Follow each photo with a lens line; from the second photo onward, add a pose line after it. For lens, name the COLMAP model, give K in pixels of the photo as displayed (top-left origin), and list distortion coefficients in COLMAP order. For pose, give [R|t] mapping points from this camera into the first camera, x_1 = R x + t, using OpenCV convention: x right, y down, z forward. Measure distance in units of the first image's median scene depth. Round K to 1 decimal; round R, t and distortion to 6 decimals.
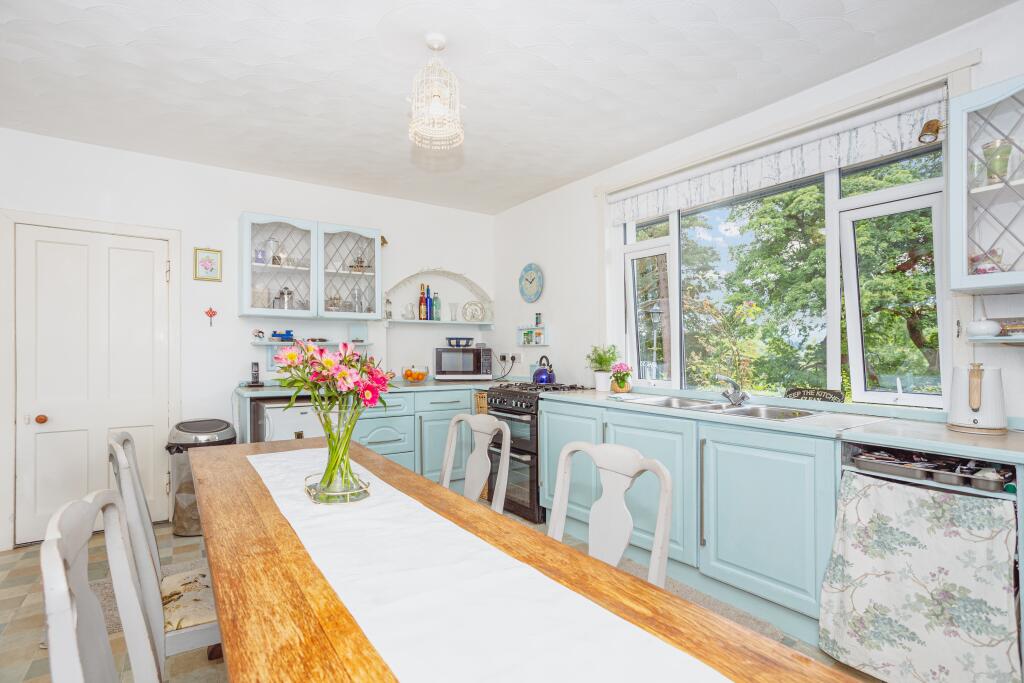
lens RADIAL K [[498.7, 0, 504.5], [0, 498.7, 345.1], [0, 0, 1]] dist [-0.034746, 0.016326]
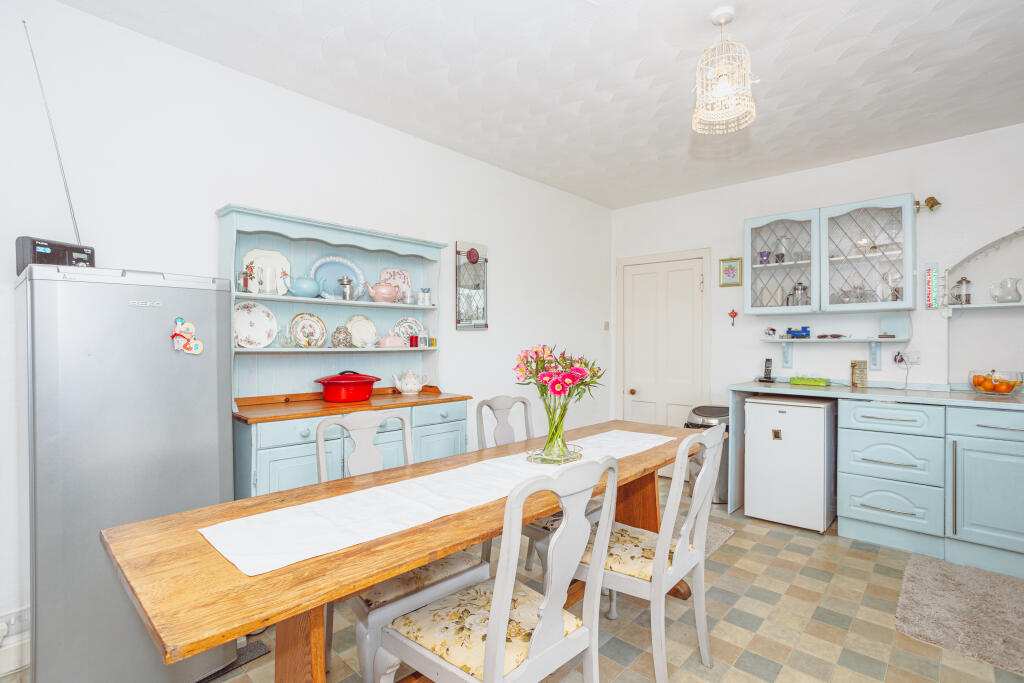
lens RADIAL K [[498.7, 0, 514.1], [0, 498.7, 342.3], [0, 0, 1]] dist [-0.034746, 0.016326]
pose [[0.215042, -0.000220, -0.976605, 0.397477], [0.013383, 0.999907, 0.002721, -0.009771], [0.976513, -0.013655, 0.215025, 0.247784]]
